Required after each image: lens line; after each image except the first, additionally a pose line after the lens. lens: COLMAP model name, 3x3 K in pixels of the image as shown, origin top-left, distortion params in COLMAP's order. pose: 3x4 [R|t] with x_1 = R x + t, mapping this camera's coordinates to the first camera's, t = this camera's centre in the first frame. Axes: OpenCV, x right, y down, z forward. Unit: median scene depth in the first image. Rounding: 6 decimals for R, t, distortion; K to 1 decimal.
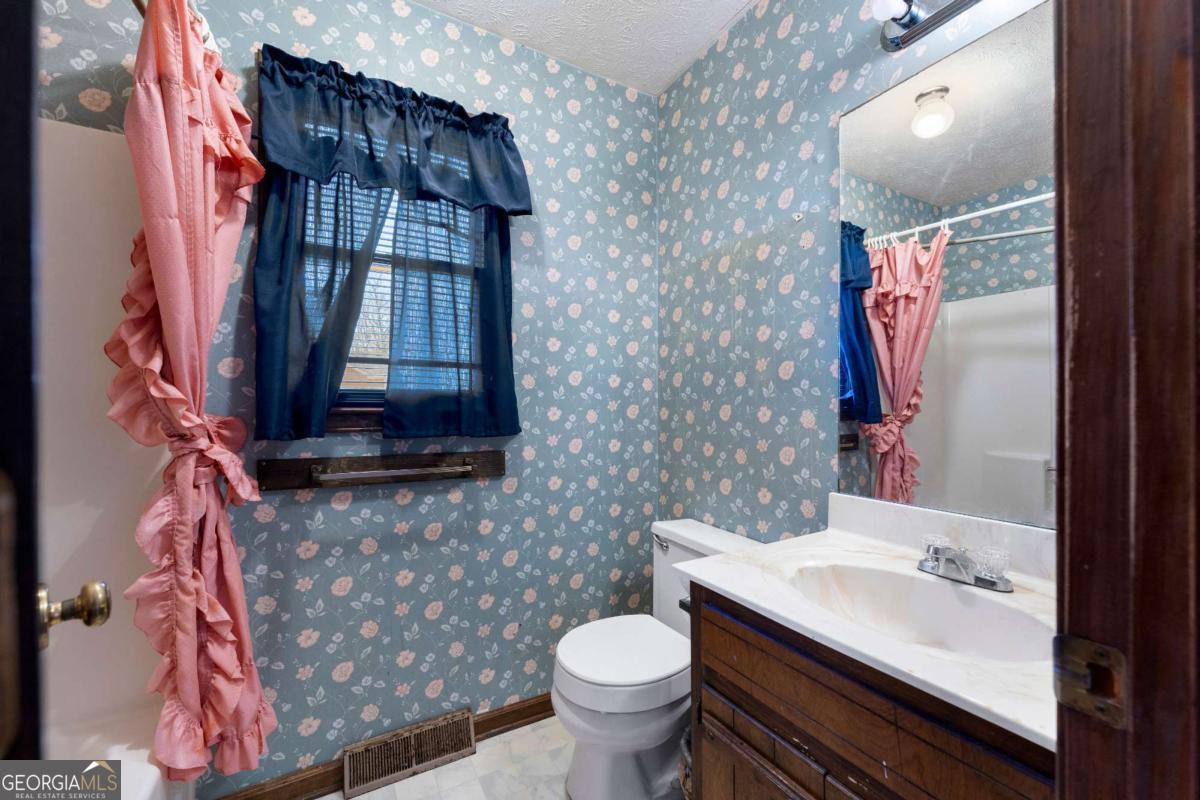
lens RADIAL K [[477.4, 0, 607.6], [0, 477.4, 409.6], [0, 0, 1]] dist [0.001513, -0.000225]
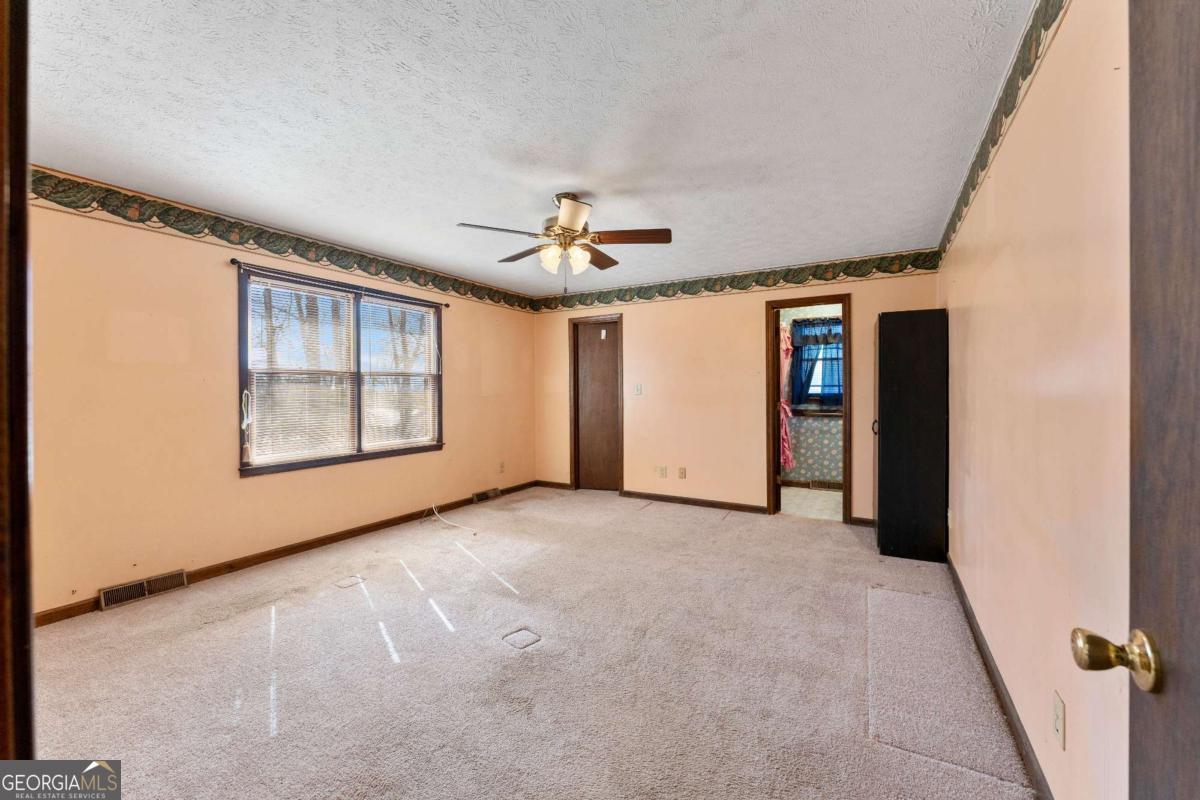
lens RADIAL K [[477.4, 0, 604.7], [0, 477.4, 398.7], [0, 0, 1]] dist [0.001513, -0.000225]
pose [[0.498060, 0.000881, -0.867142, 2.128873], [0.002993, 0.999992, 0.002735, -0.008071], [0.867137, -0.003958, 0.498054, -2.585052]]
